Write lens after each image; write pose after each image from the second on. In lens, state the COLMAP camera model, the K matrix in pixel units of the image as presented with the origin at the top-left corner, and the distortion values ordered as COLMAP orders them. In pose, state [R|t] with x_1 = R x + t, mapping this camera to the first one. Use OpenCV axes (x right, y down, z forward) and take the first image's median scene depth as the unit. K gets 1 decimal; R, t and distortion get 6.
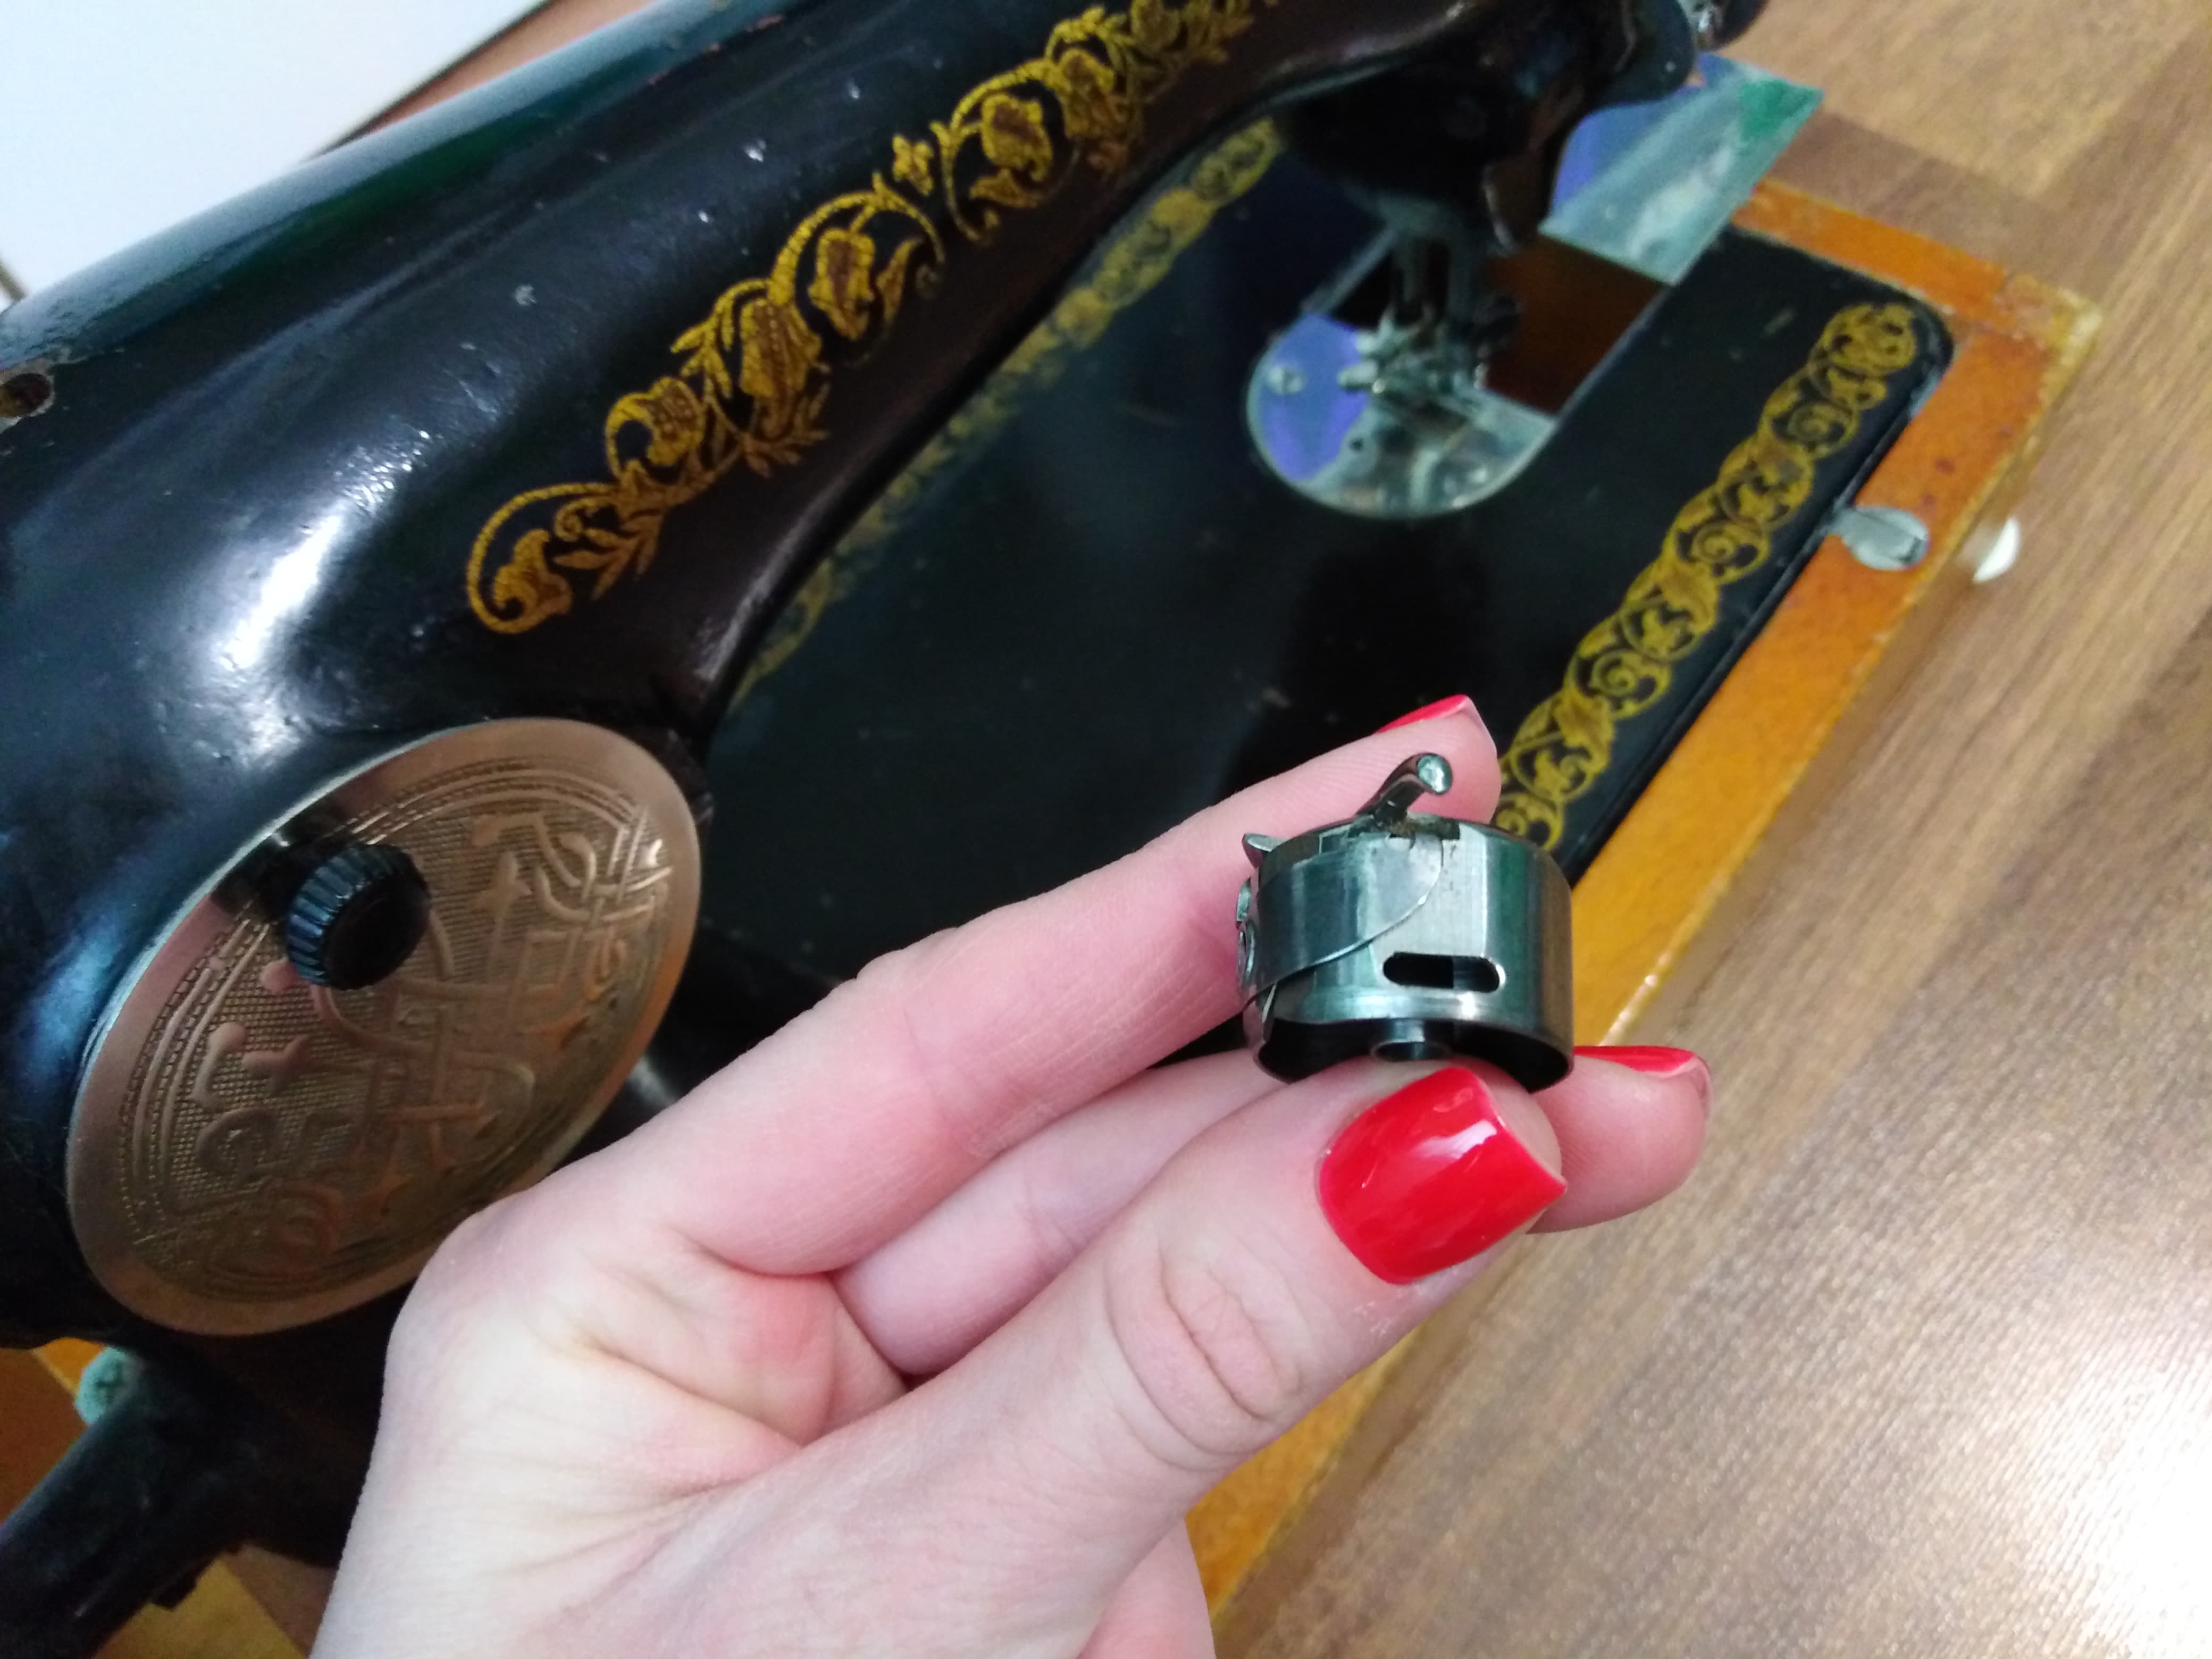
lens RADIAL K [[1709.2, 0, 1106.0], [0, 1709.2, 829.5], [0, 0, 1]] dist [0.003344, -0.005399]
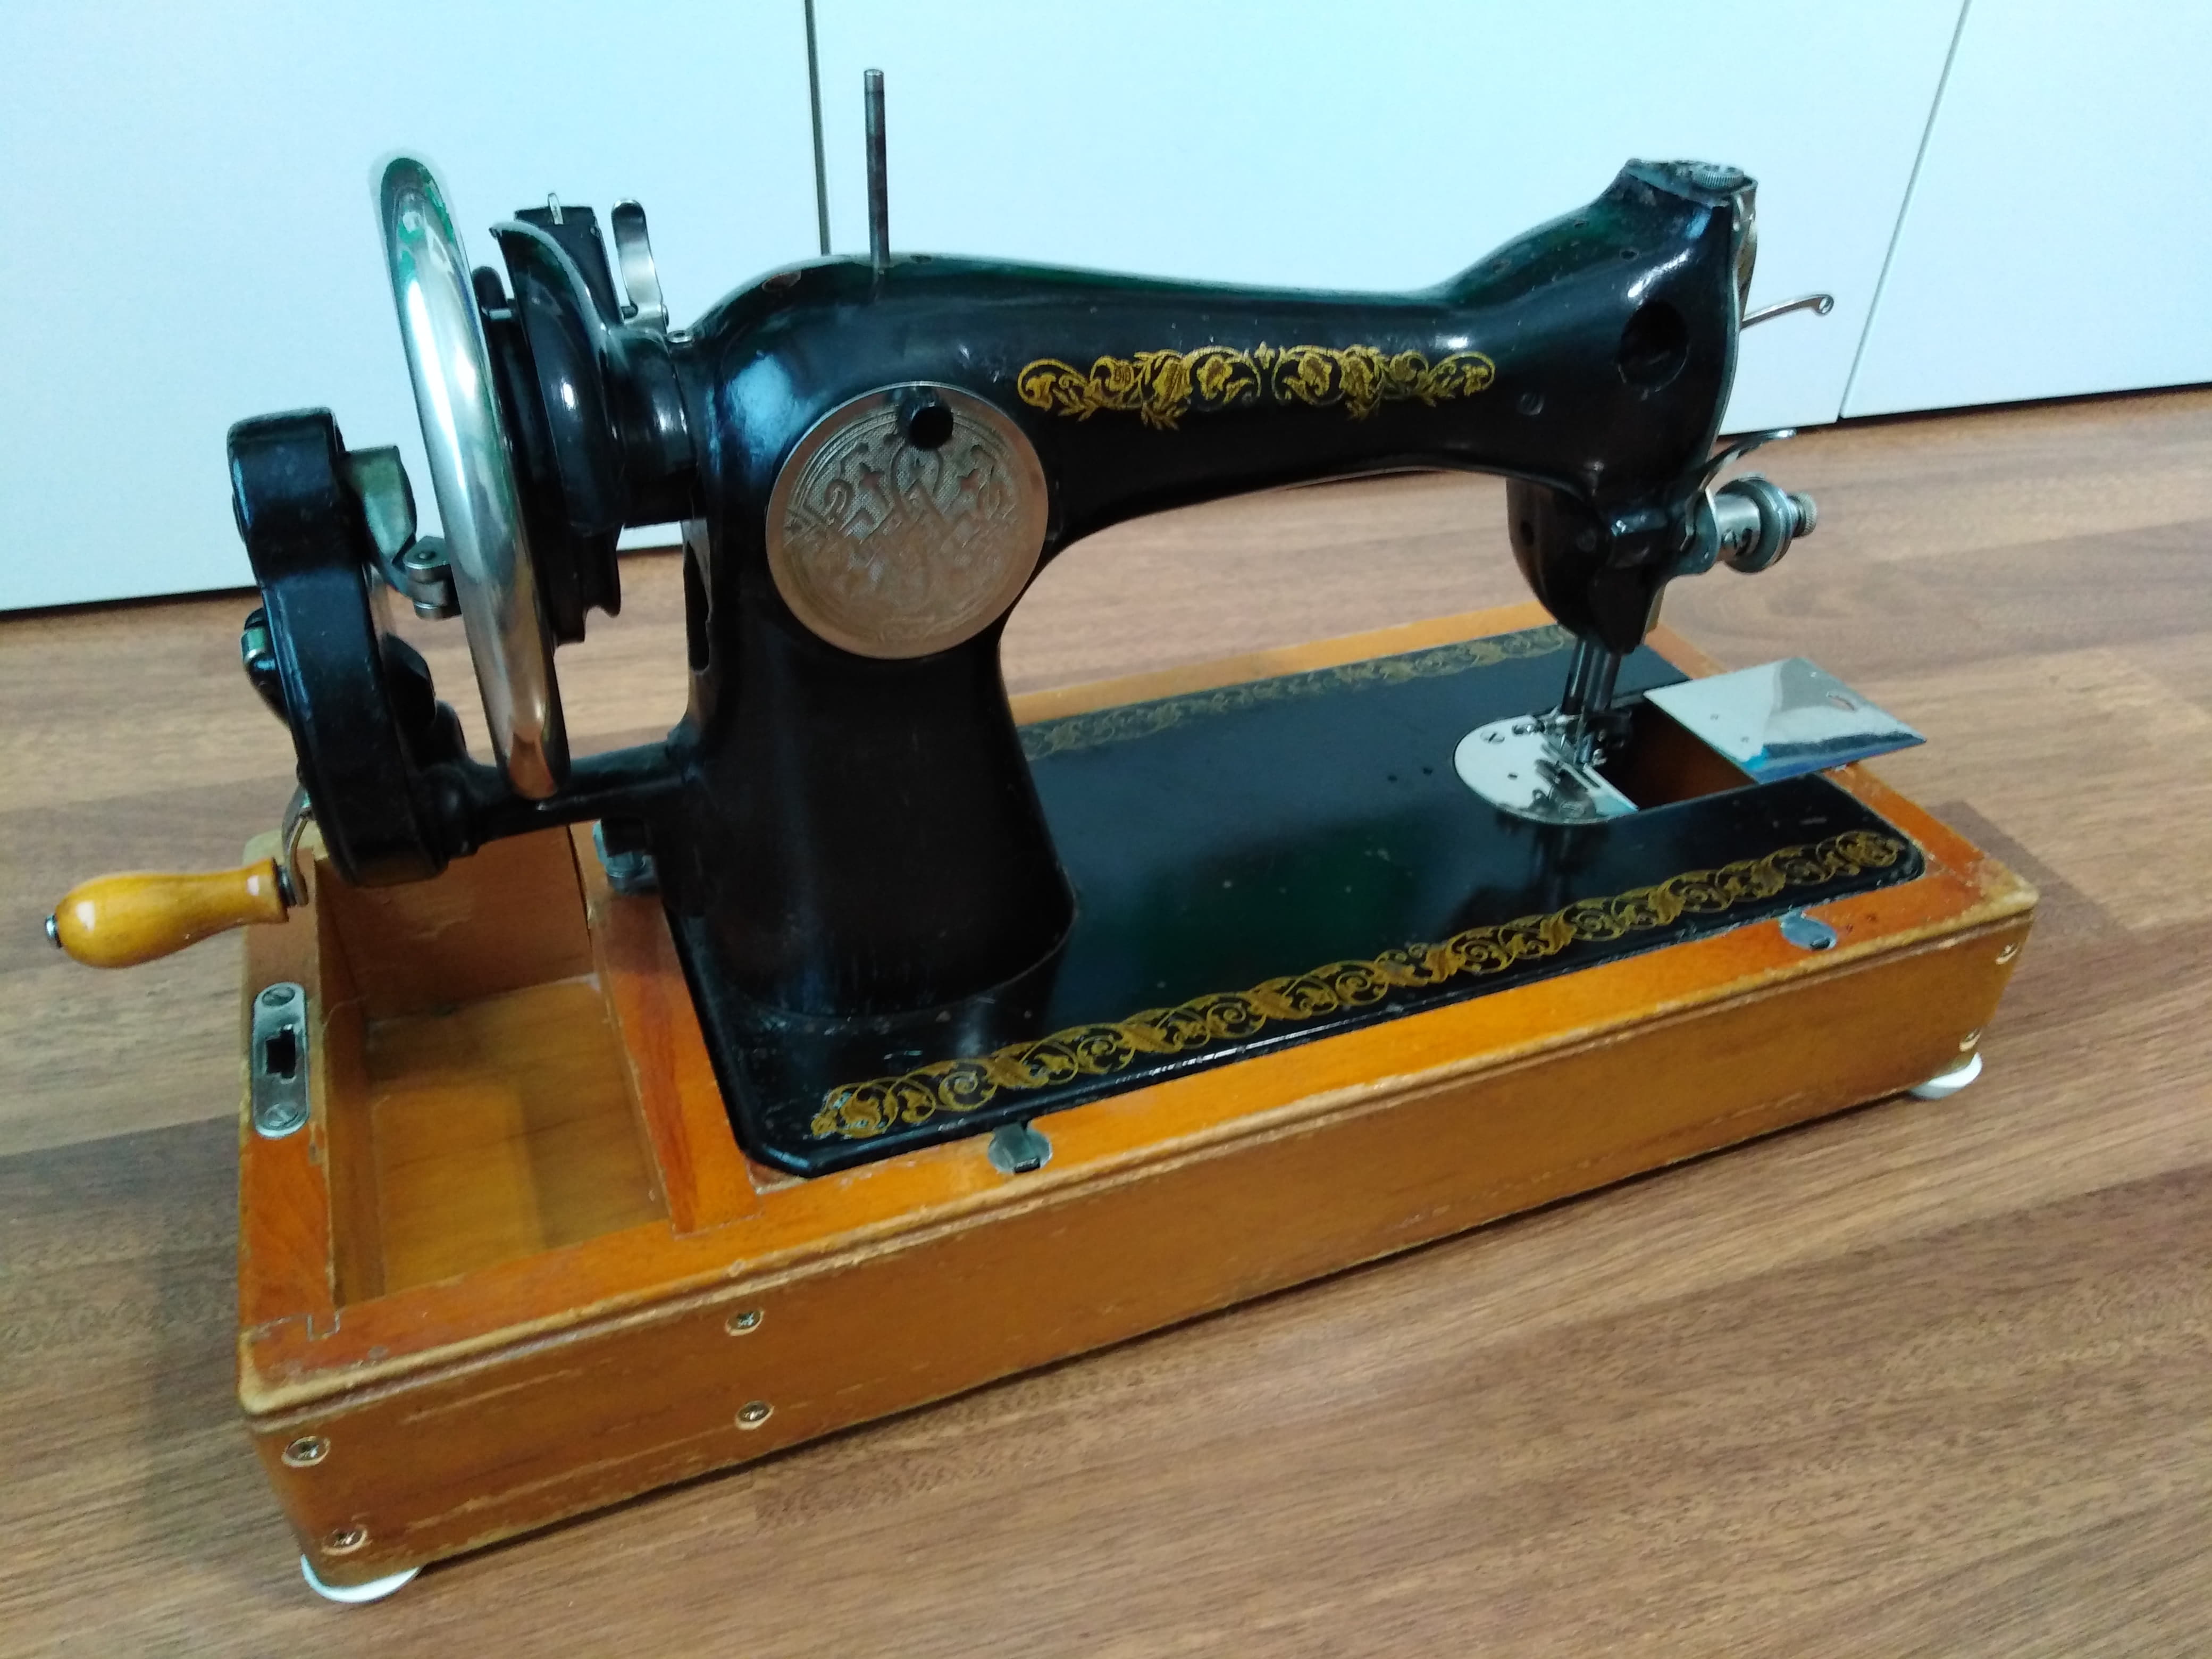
lens RADIAL K [[1709.2, 0, 1106.0], [0, 1709.2, 829.5], [0, 0, 1]] dist [0.003344, -0.005399]
pose [[0.853679, 0.396581, -0.337574, 0.750125], [-0.498882, 0.808766, -0.311470, 0.976582], [0.149495, 0.434305, 0.888274, -0.839096]]
